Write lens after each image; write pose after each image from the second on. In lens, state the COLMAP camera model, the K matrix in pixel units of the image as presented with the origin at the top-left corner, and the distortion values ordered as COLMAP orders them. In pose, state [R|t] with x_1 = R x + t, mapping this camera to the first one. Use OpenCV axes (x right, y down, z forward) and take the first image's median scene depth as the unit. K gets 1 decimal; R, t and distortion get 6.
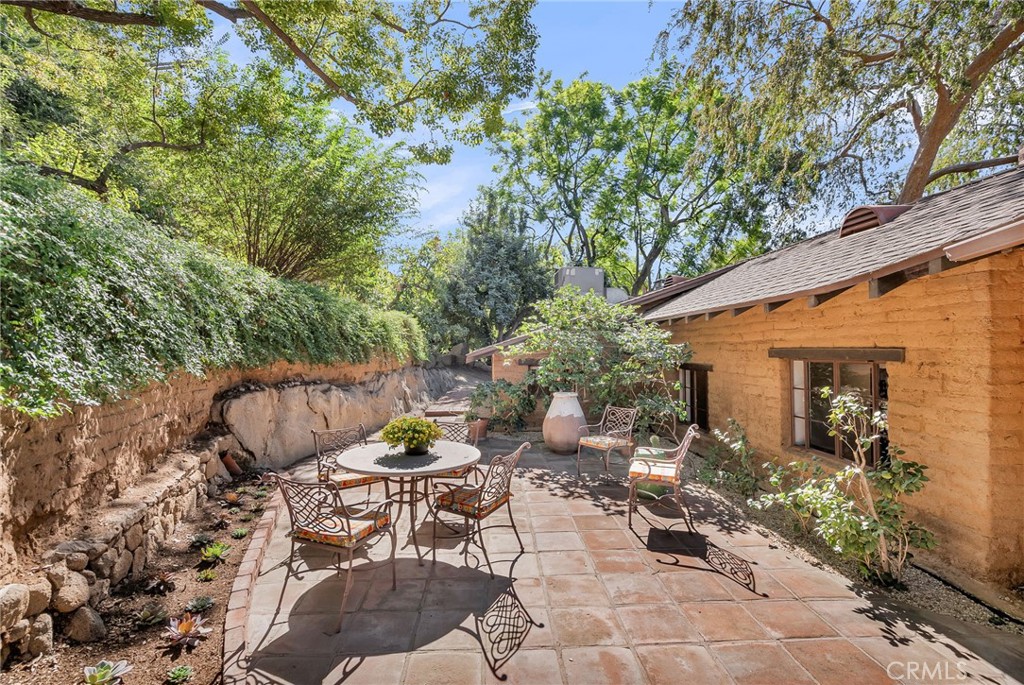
lens RADIAL K [[464.6, 0, 510.7], [0, 464.6, 345.1], [0, 0, 1]] dist [-0.000279, 0.000289]
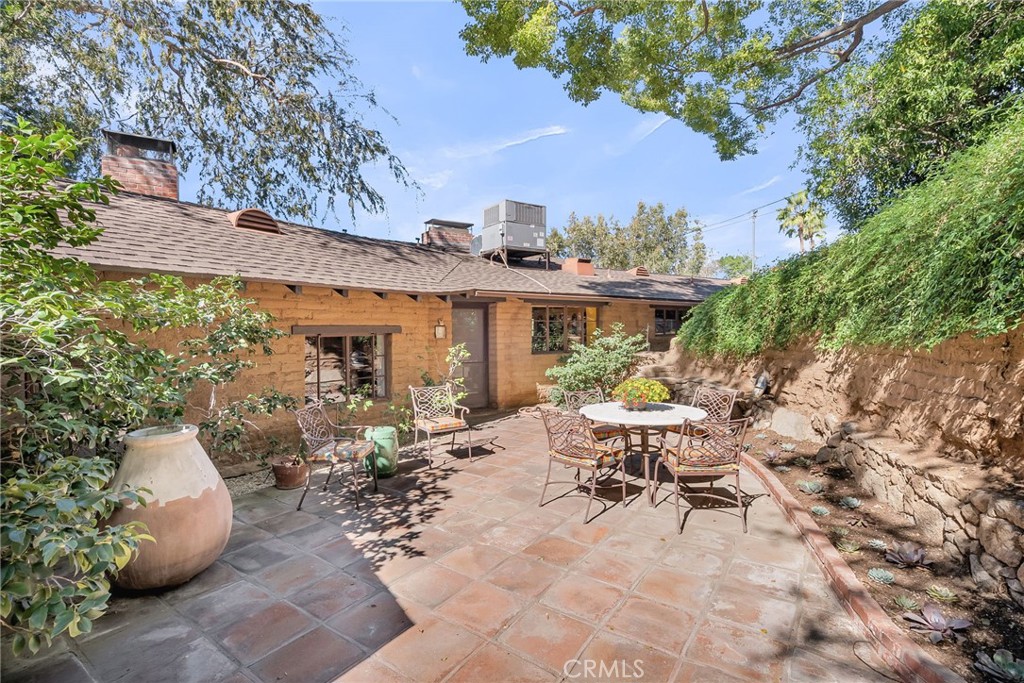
lens RADIAL K [[464.6, 0, 510.3], [0, 464.6, 338.5], [0, 0, 1]] dist [-0.000279, 0.000289]
pose [[-0.795389, -0.001090, 0.606098, -0.483461], [0.003188, 0.999977, 0.005983, 0.032037], [-0.606091, 0.006691, -0.795367, 1.539196]]
